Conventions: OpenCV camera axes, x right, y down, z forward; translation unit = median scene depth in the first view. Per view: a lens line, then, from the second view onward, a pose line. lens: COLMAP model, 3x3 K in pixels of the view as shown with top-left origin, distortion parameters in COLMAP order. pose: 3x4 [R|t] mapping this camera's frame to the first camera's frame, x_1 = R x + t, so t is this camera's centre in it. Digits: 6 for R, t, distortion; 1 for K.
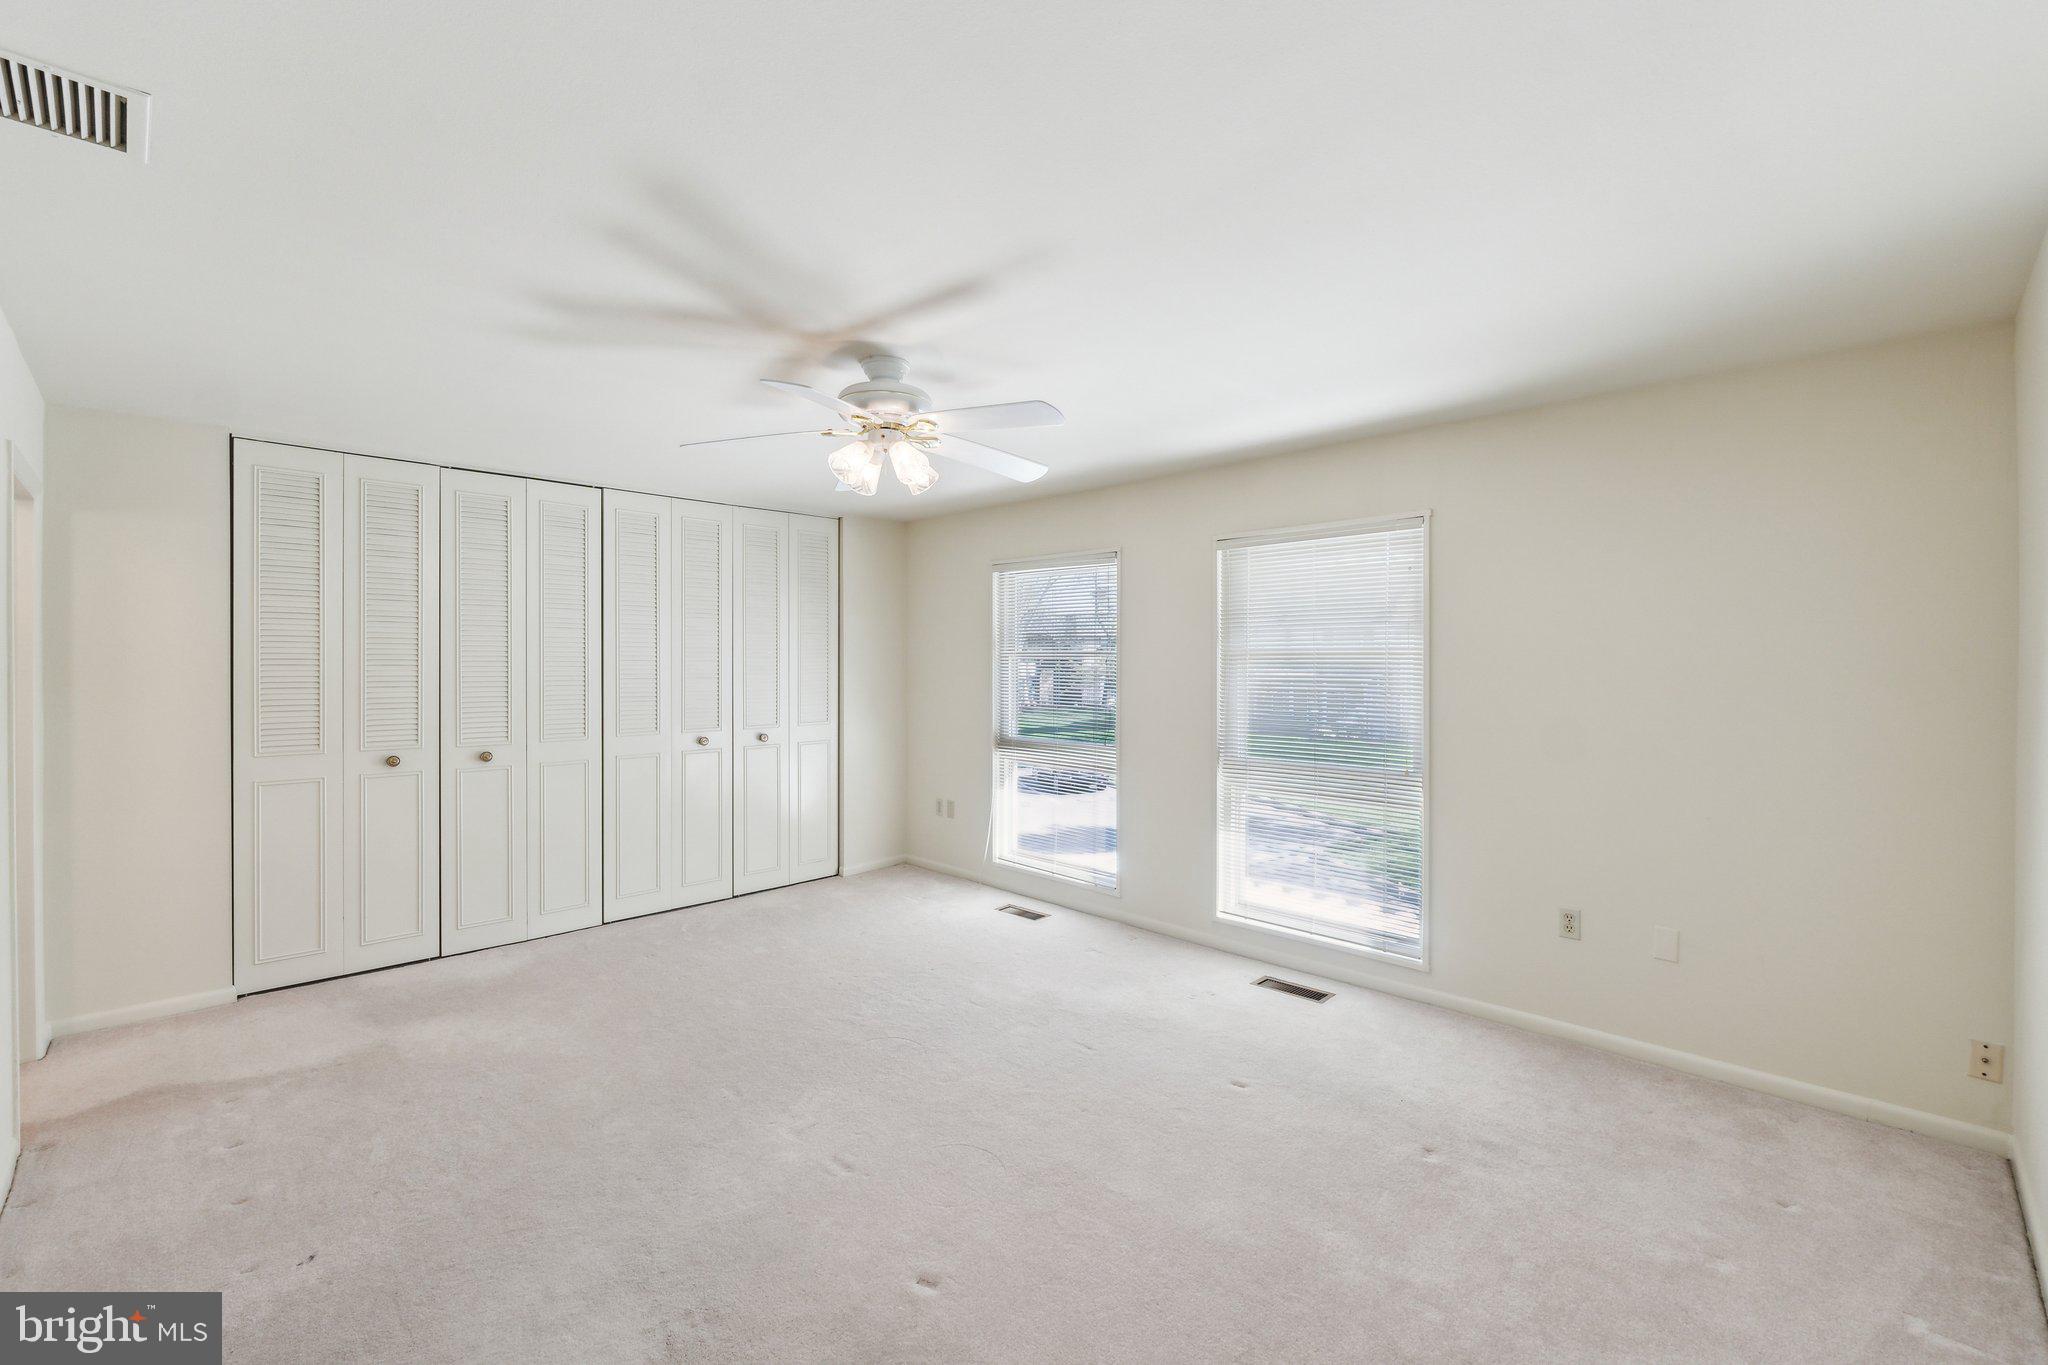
lens RADIAL K [[864.2, 0, 1020.9], [0, 864.2, 675.9], [0, 0, 1]] dist [-0.002035, 0.000047]
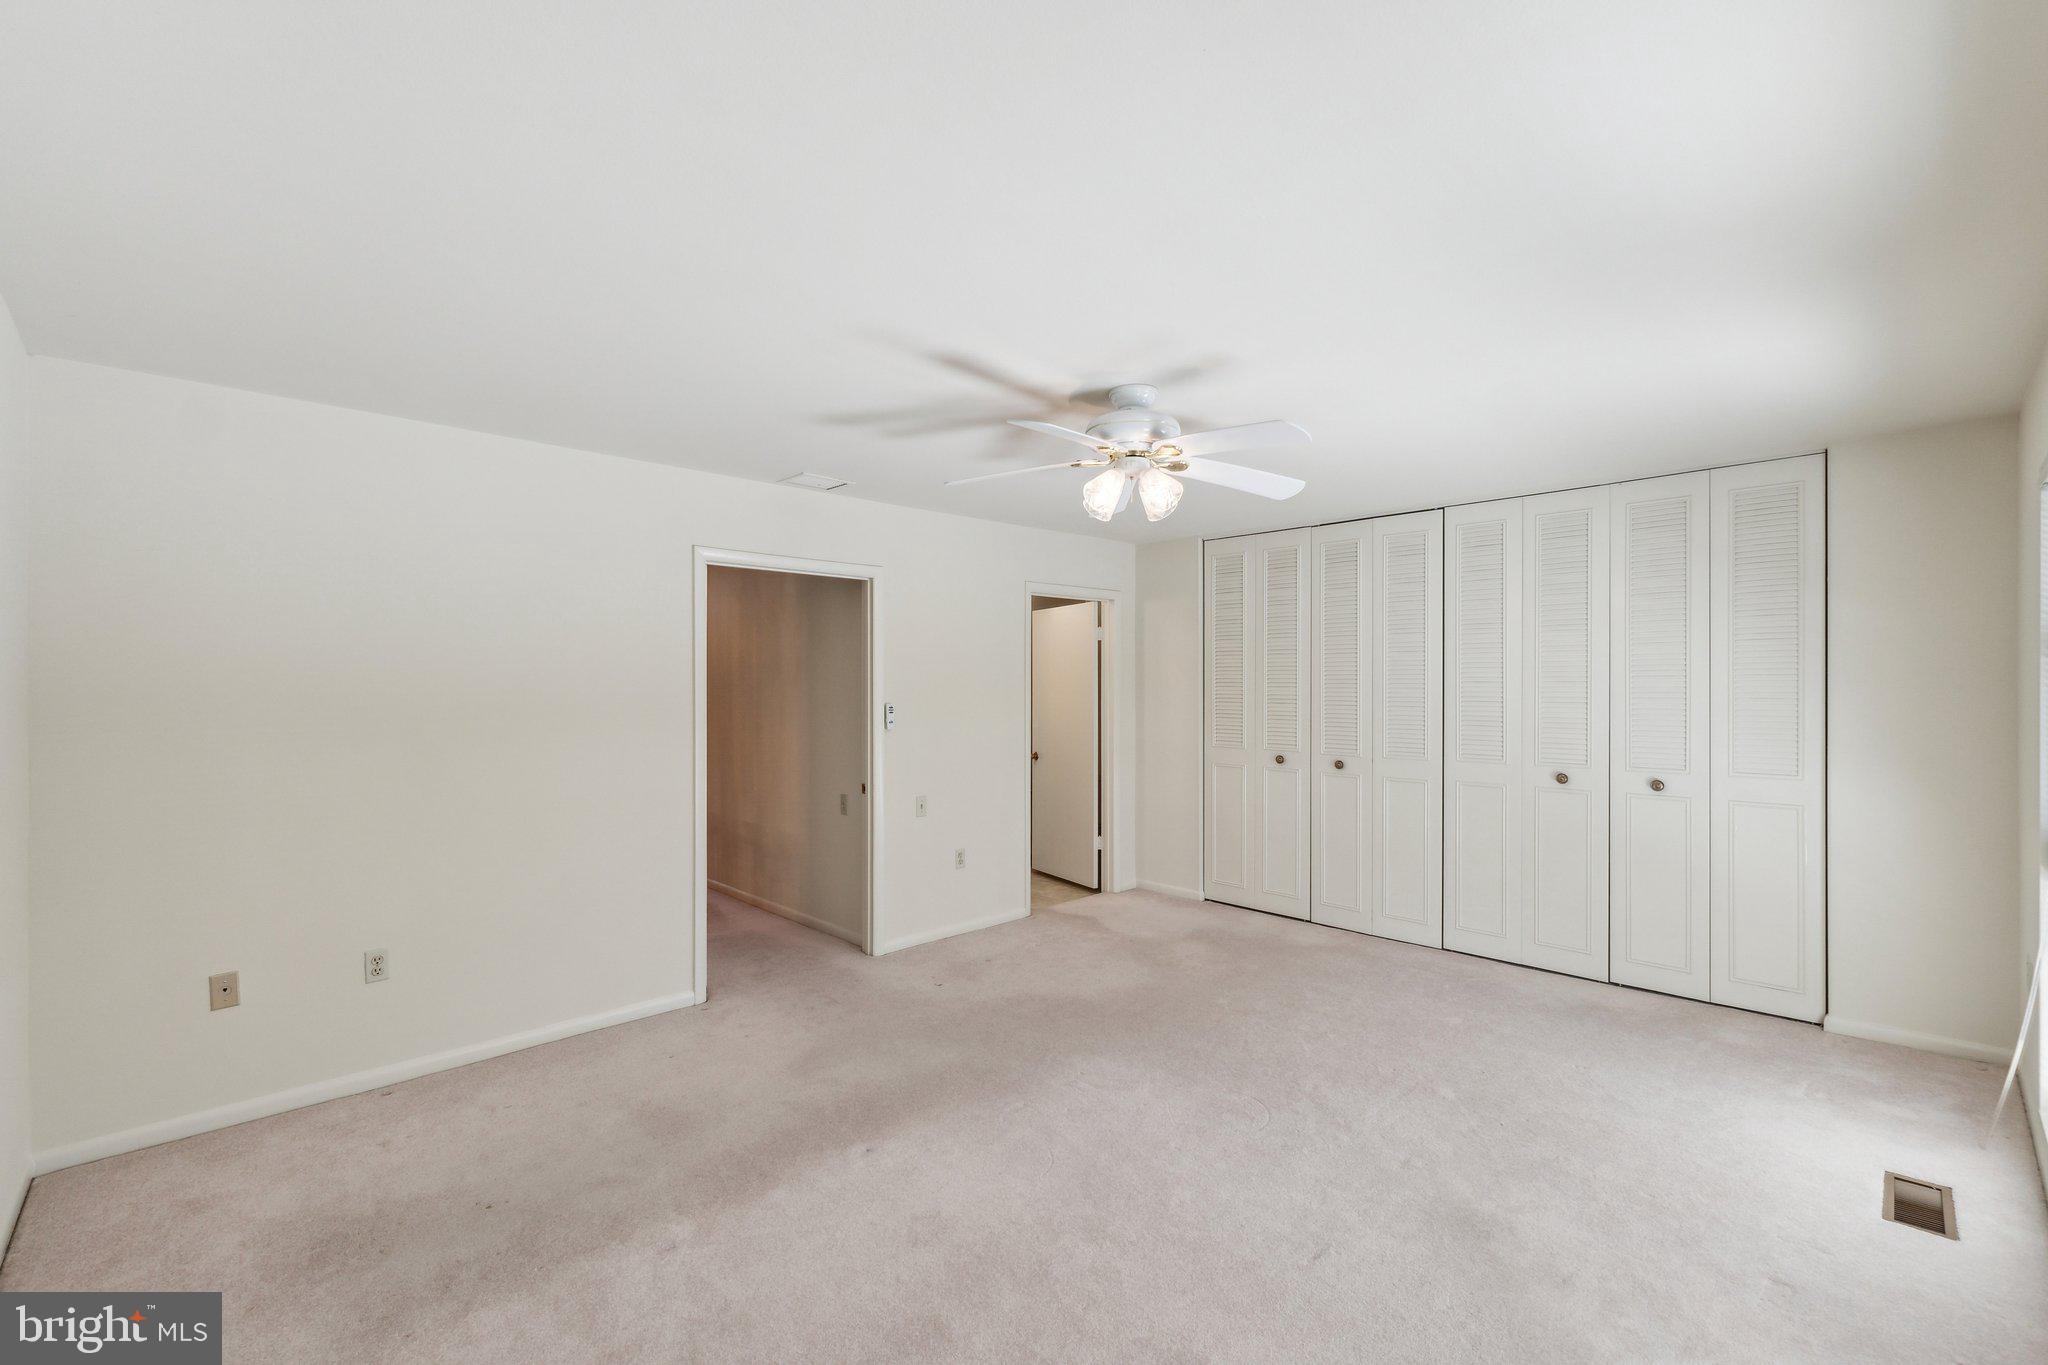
lens RADIAL K [[854.3, 0, 1002.2], [0, 854.3, 683.5], [0, 0, 1]] dist [-0.014893, -0.000007]
pose [[-0.030272, -0.000400, -0.999542, 0.564181], [-0.012265, 0.999925, -0.000029, -0.012001], [0.999466, 0.012259, -0.030275, 0.588688]]
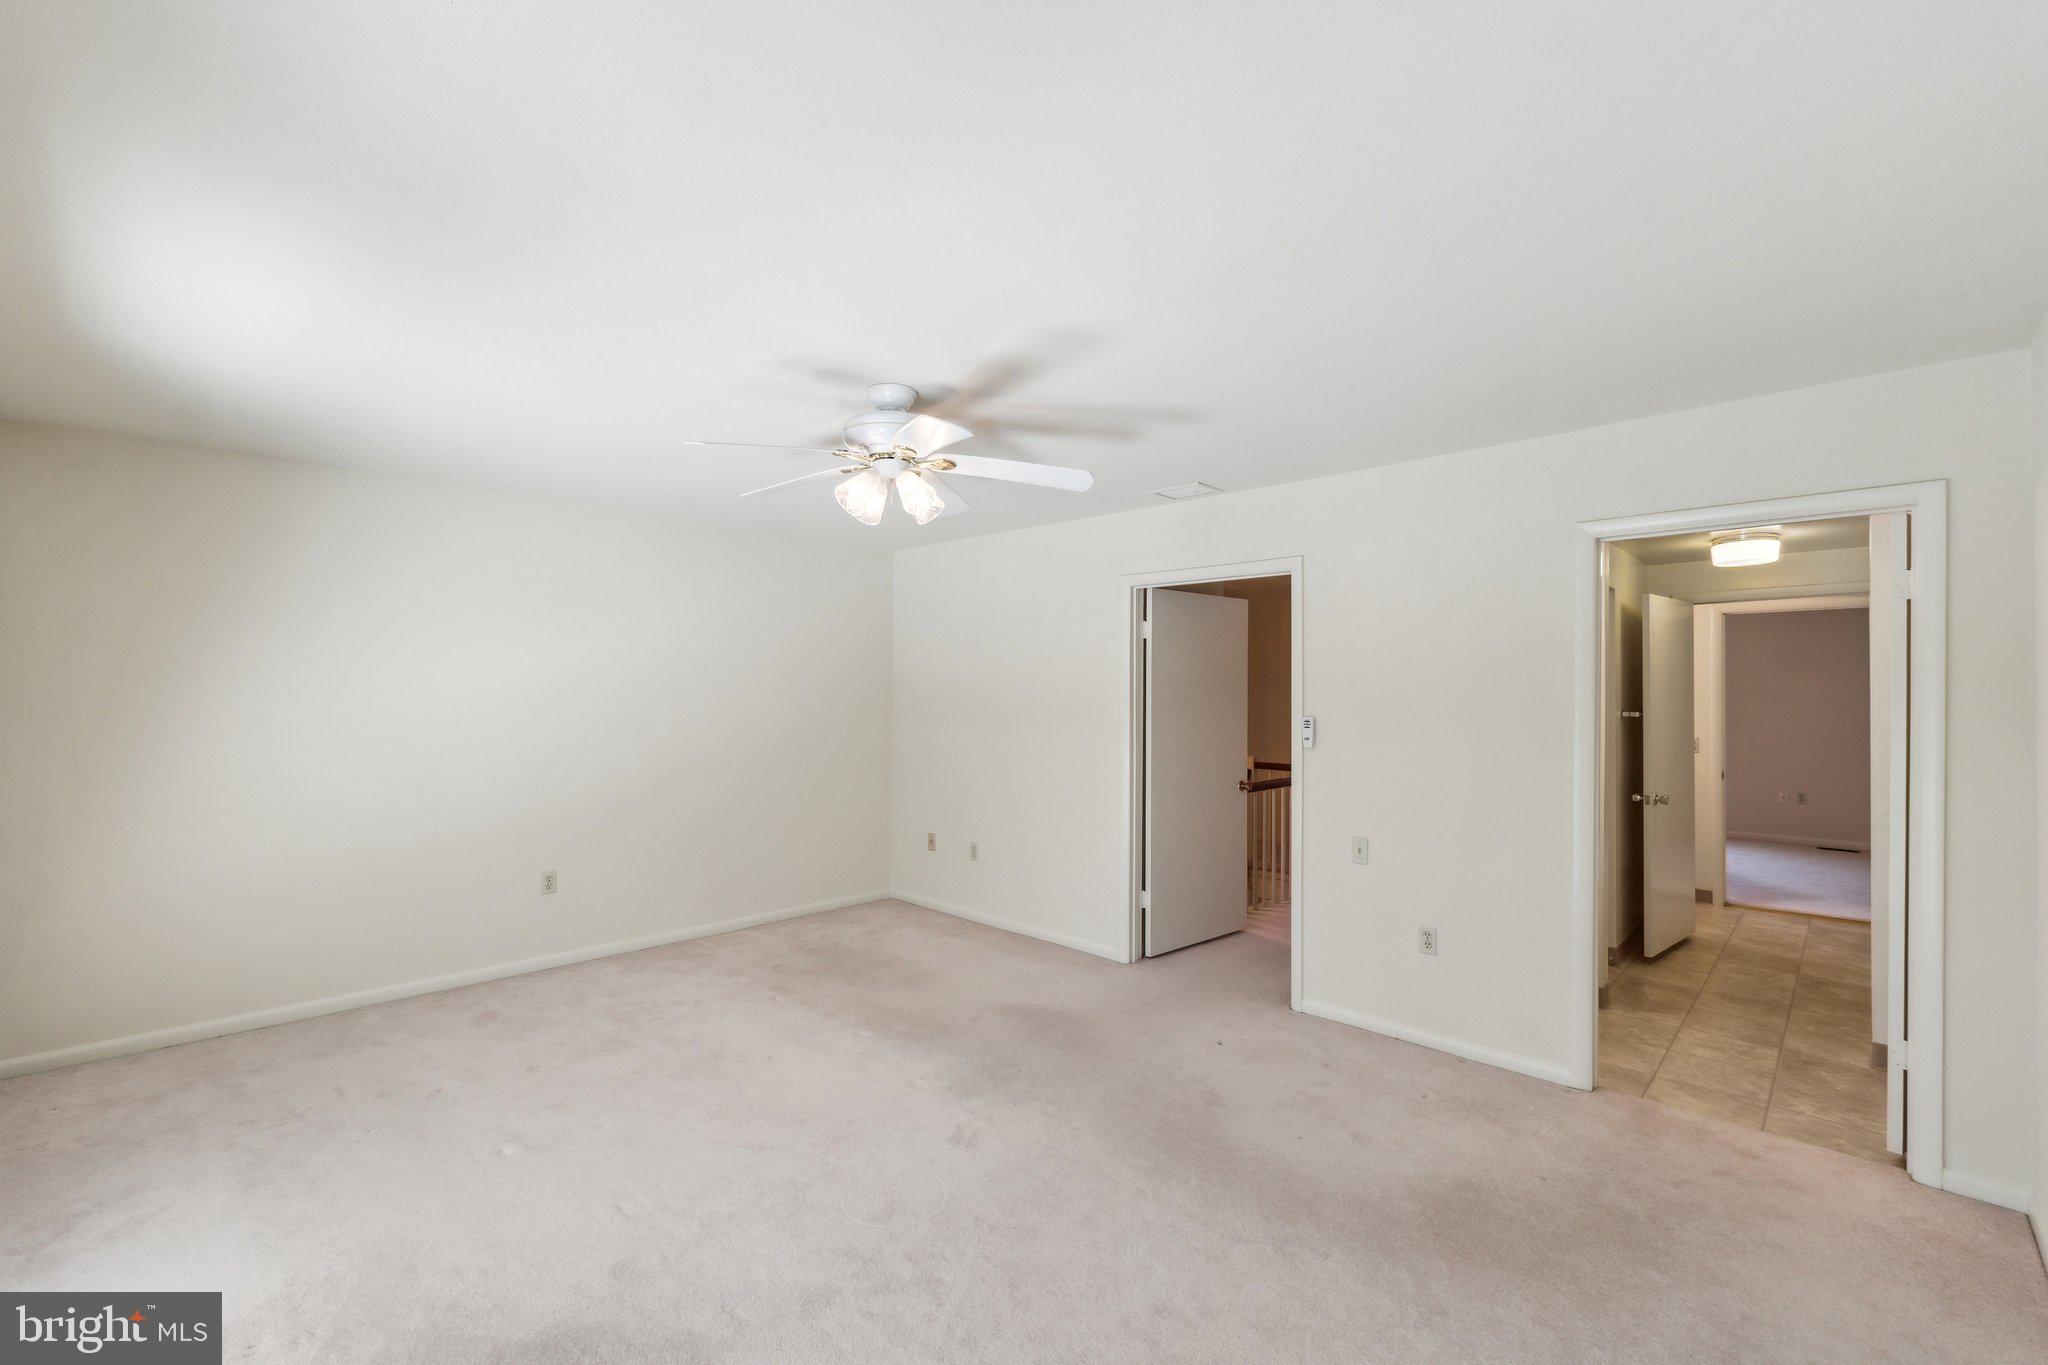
lens RADIAL K [[864.2, 0, 1020.9], [0, 864.2, 675.9], [0, 0, 1]] dist [-0.002035, 0.000047]
pose [[-0.999968, -0.007580, -0.002559, -0.204791], [-0.007568, 0.999962, -0.004425, -0.020180], [0.002592, -0.004405, -0.999987, 1.327742]]
